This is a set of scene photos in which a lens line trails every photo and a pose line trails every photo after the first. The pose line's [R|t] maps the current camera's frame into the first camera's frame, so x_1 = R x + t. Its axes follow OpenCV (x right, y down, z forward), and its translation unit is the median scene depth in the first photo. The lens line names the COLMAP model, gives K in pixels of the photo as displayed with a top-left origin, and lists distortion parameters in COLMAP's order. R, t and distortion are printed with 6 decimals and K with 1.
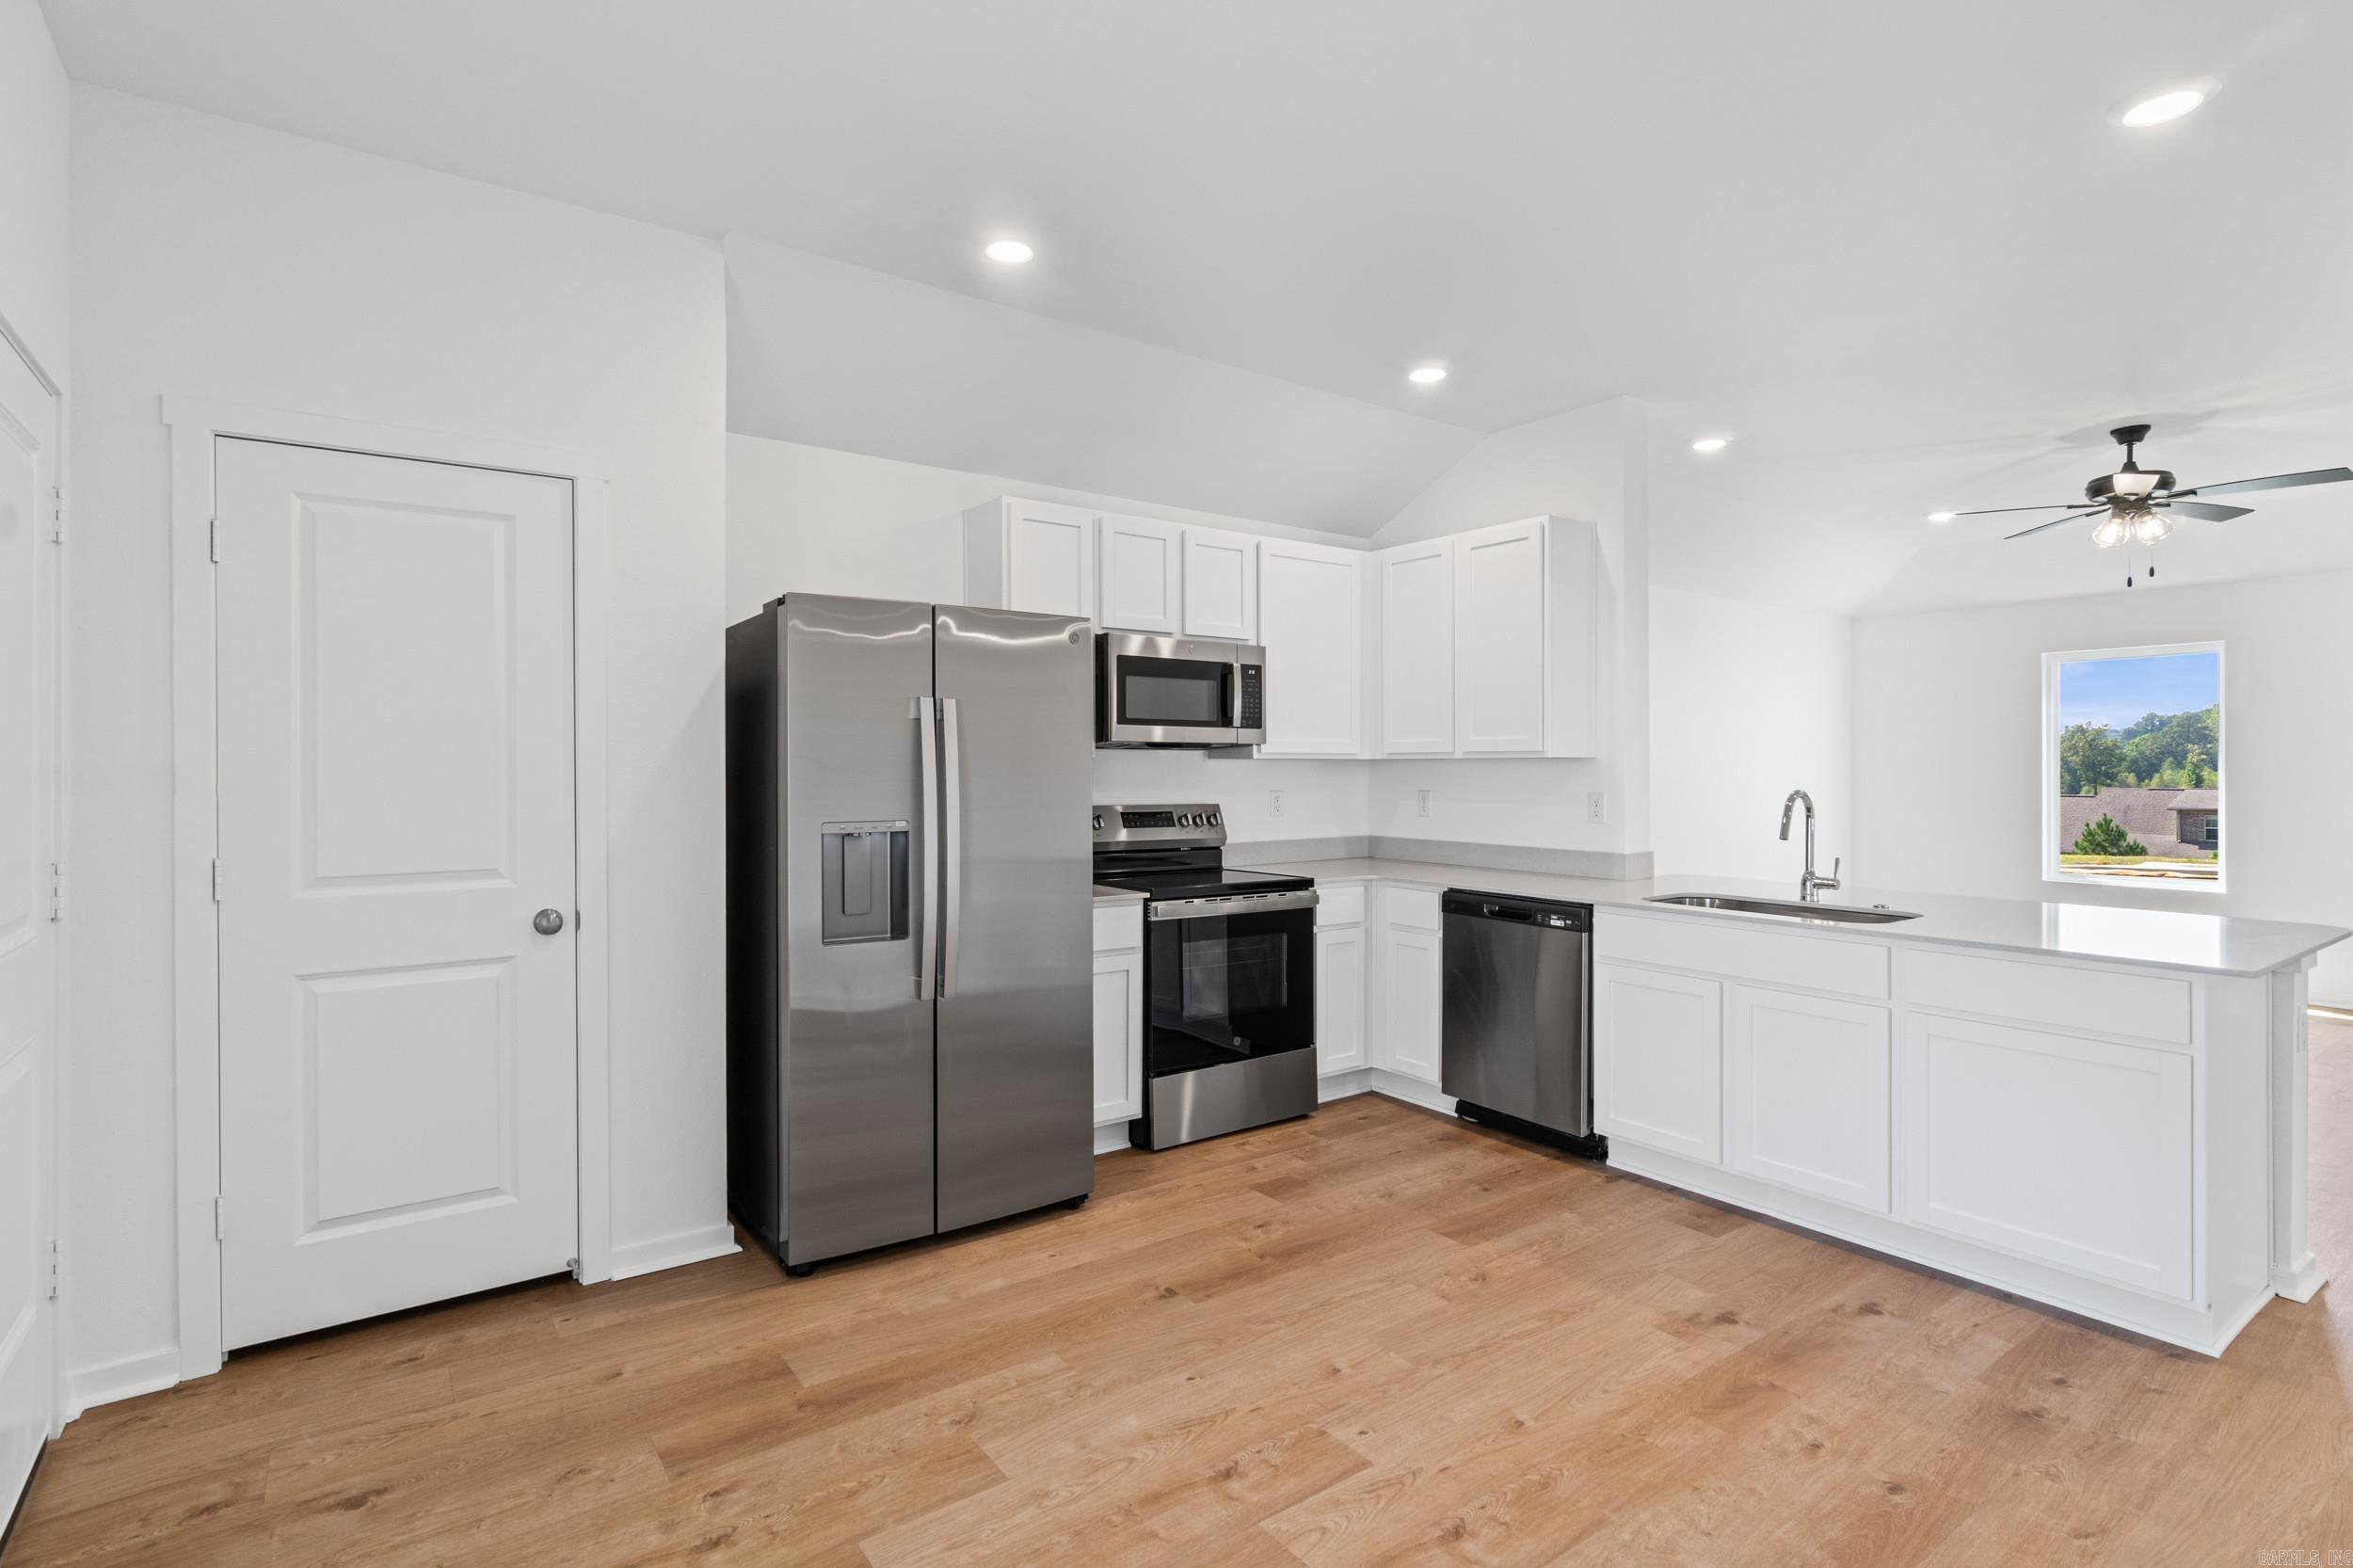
lens RADIAL K [[1131.5, 0, 1164.3], [0, 1131.5, 768.8], [0, 0, 1]] dist [-0.000575, -0.000285]
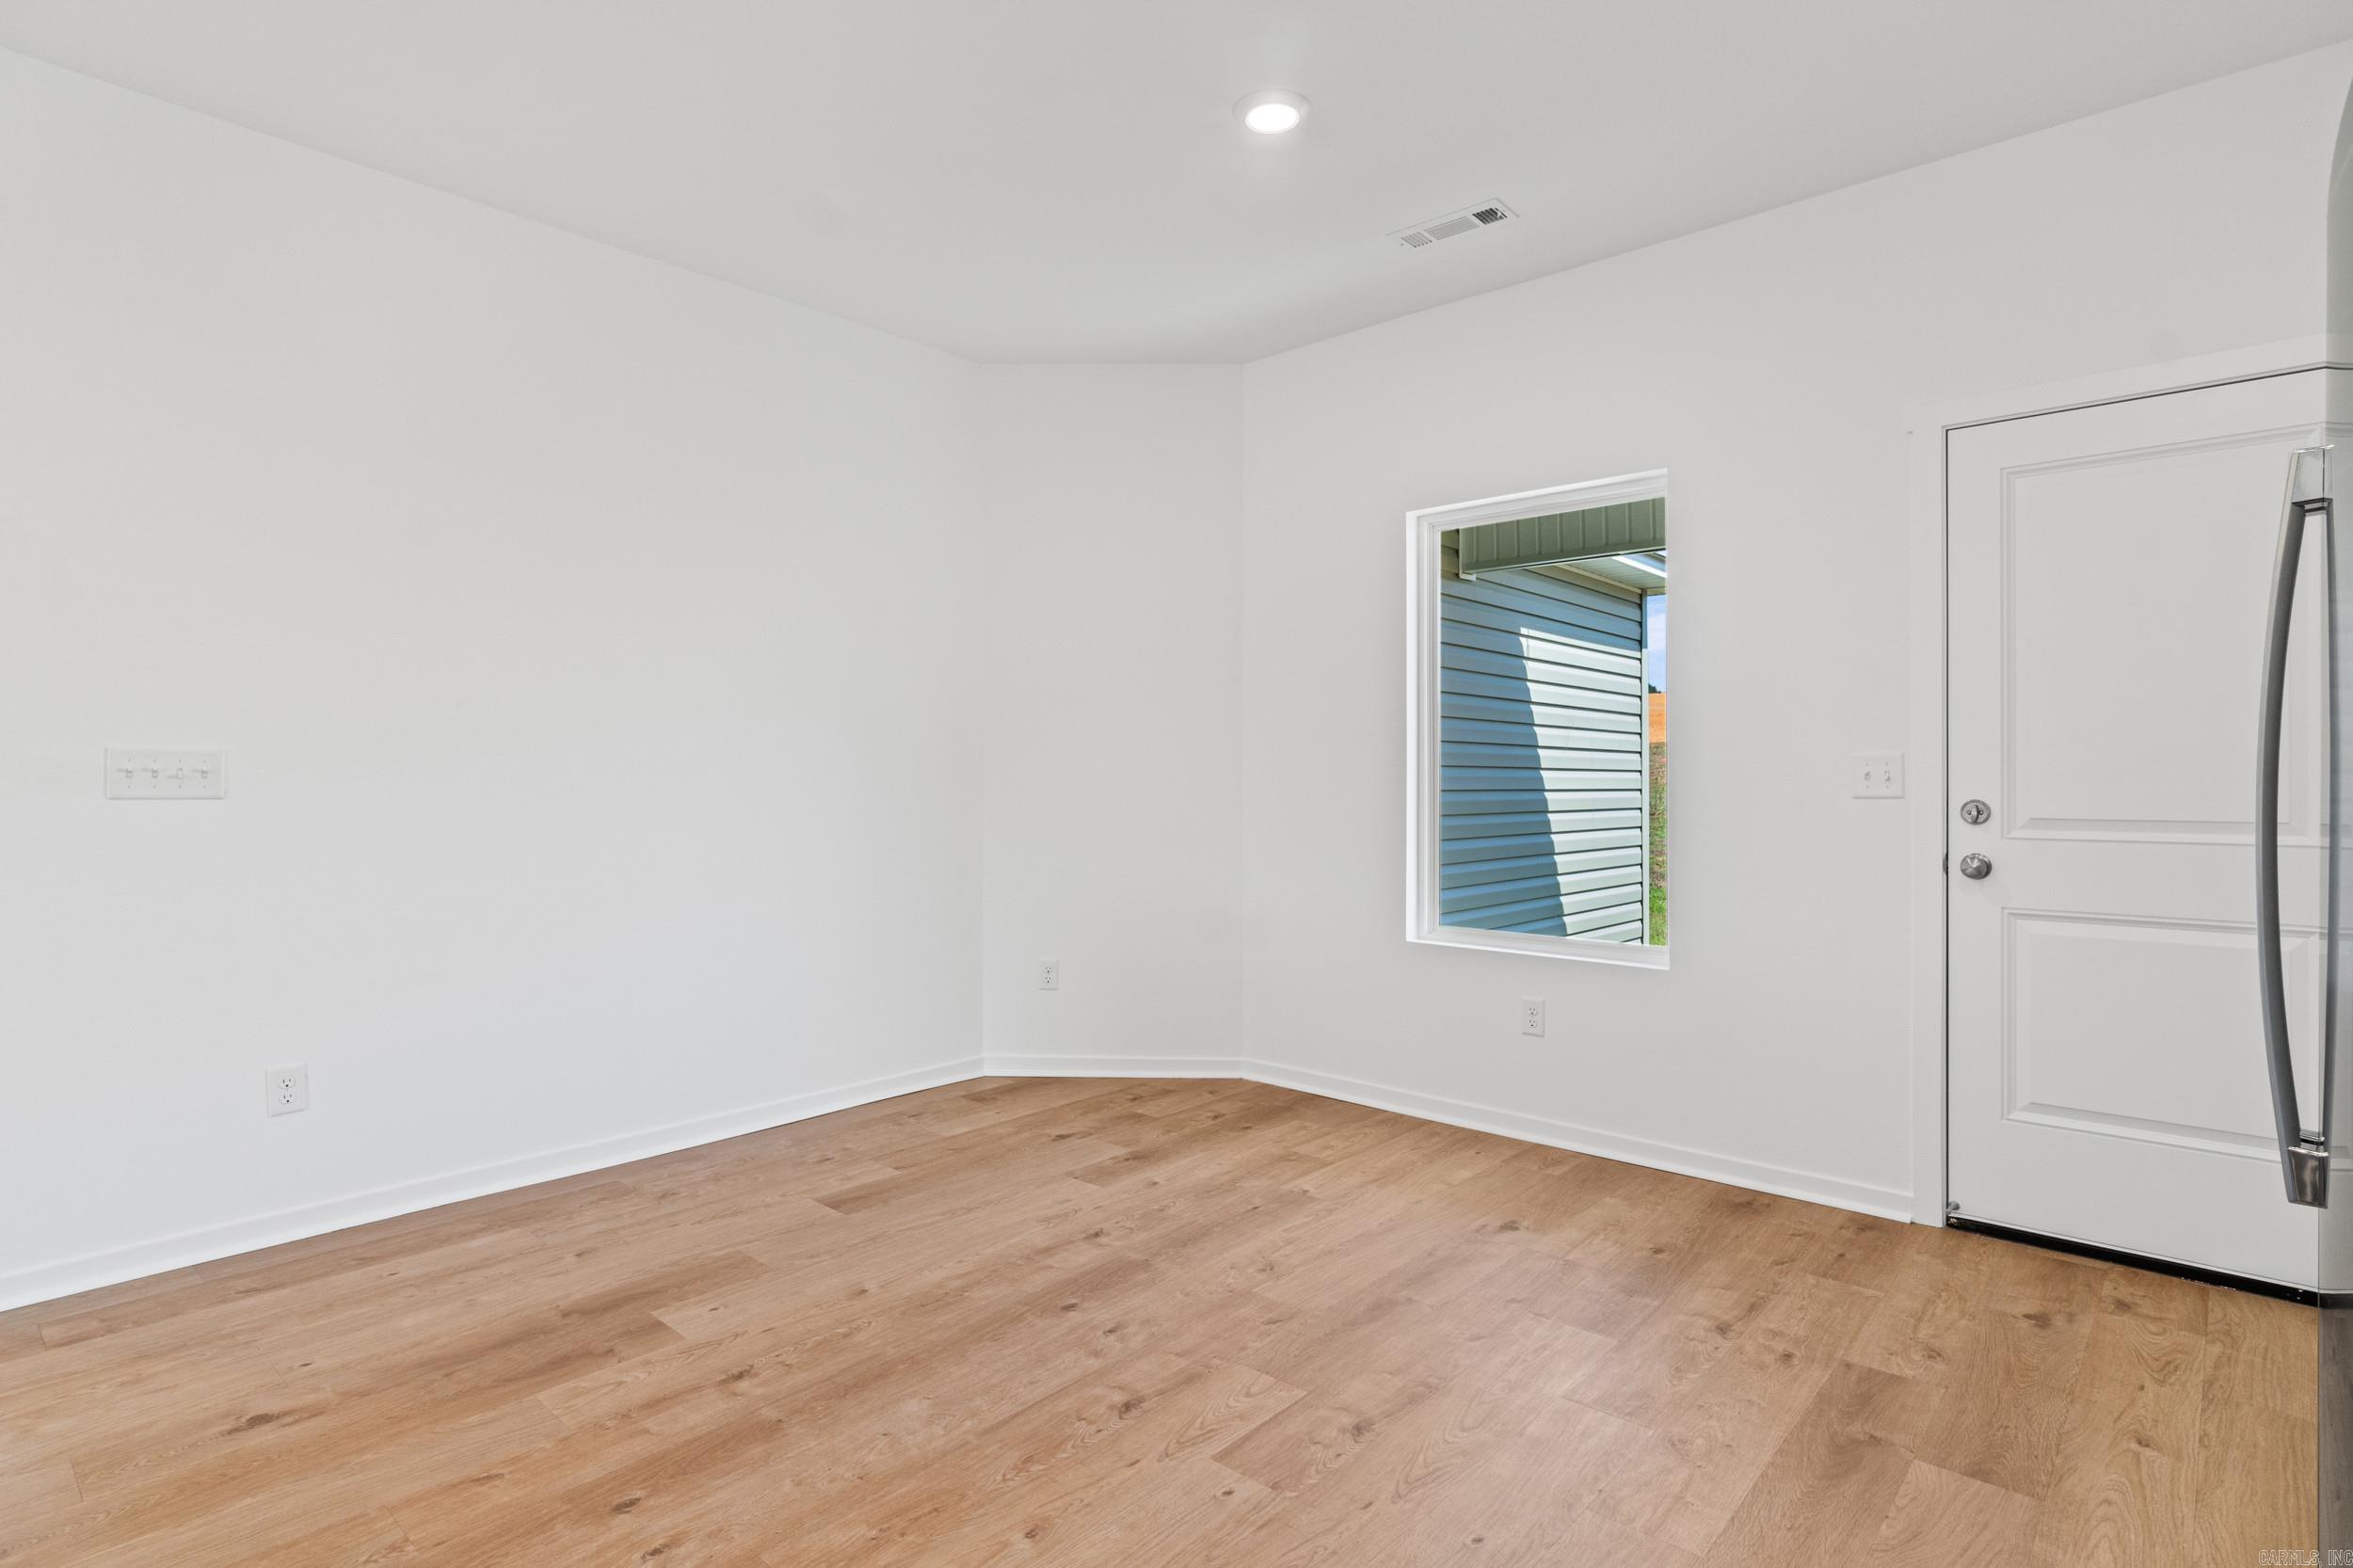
lens RADIAL K [[1193.3, 0, 1153.5], [0, 1193.3, 764.9], [0, 0, 1]] dist [-0.007447, 0.000837]
pose [[-0.978520, -0.001643, -0.206147, 0.305888], [0.000607, 0.999941, -0.010848, 0.054476], [0.206153, -0.010740, -0.978461, 1.381714]]
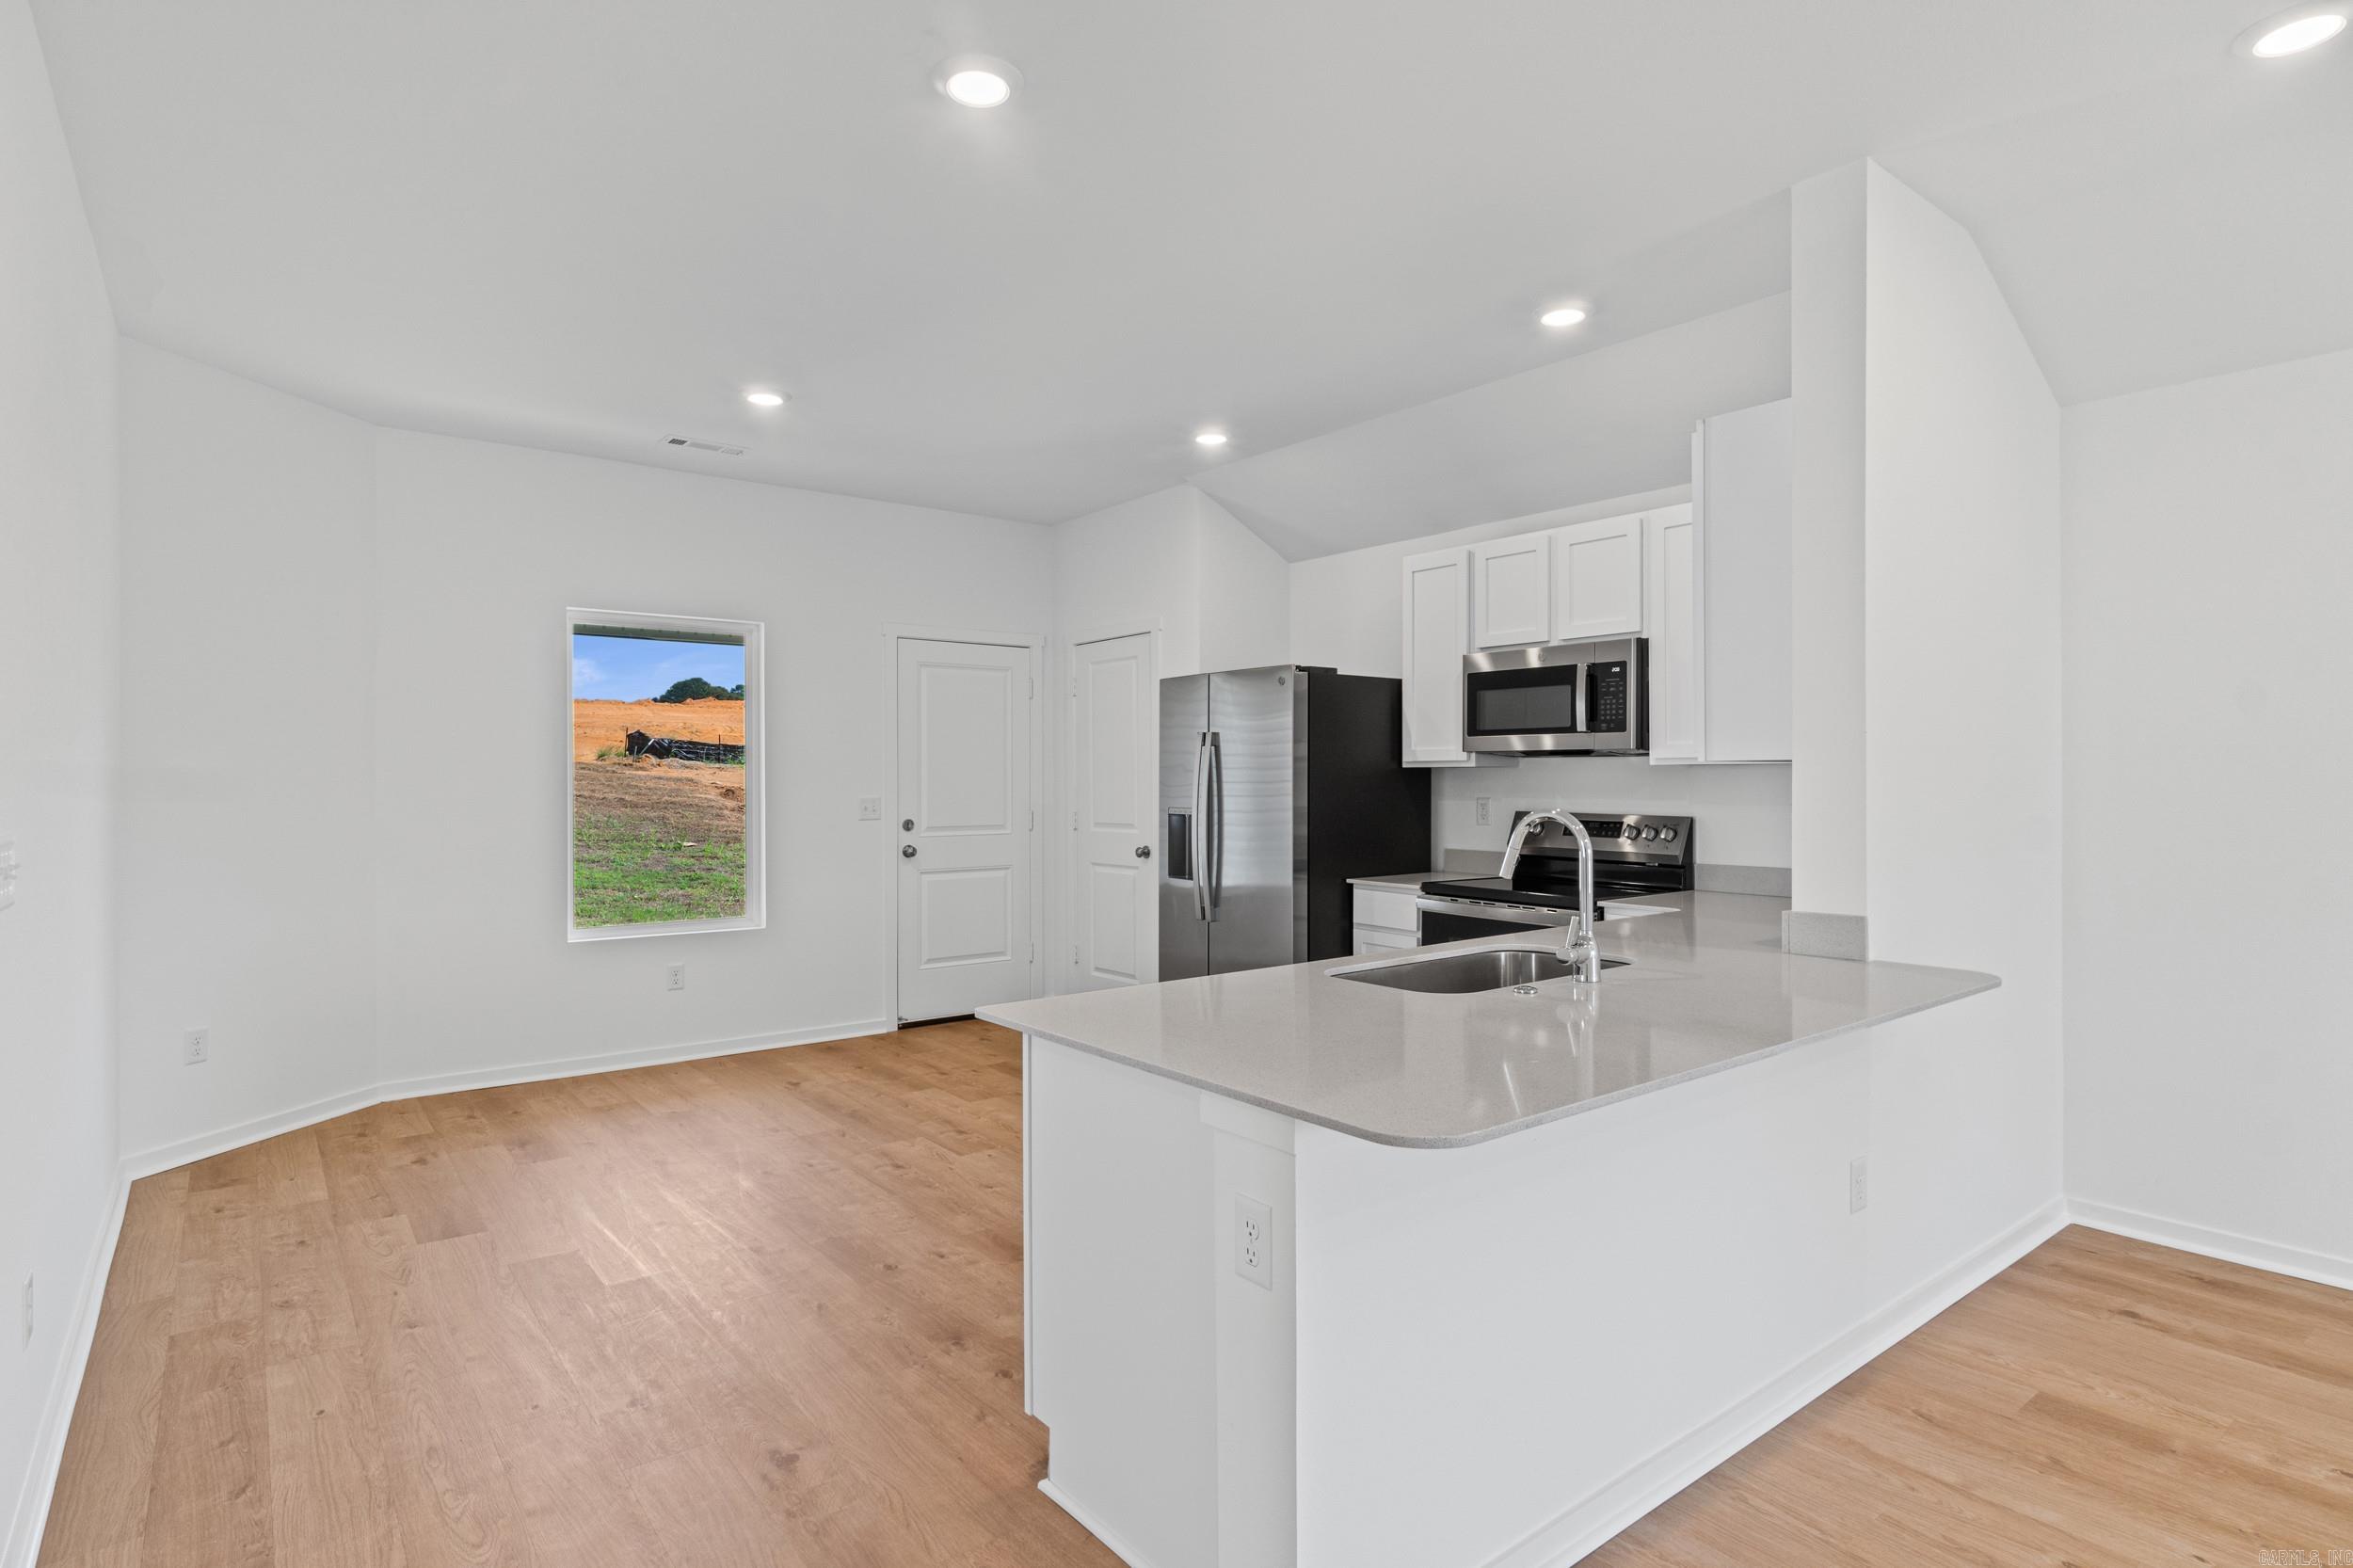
lens RADIAL K [[1209.6, 0, 1161.2], [0, 1209.6, 781.3], [0, 0, 1]] dist [-0.002750, 0.000503]
pose [[0.036192, 0.004041, -0.999337, 1.552028], [0.001044, 0.999991, 0.004082, -0.000912], [0.999344, -0.001191, 0.036187, 0.903473]]
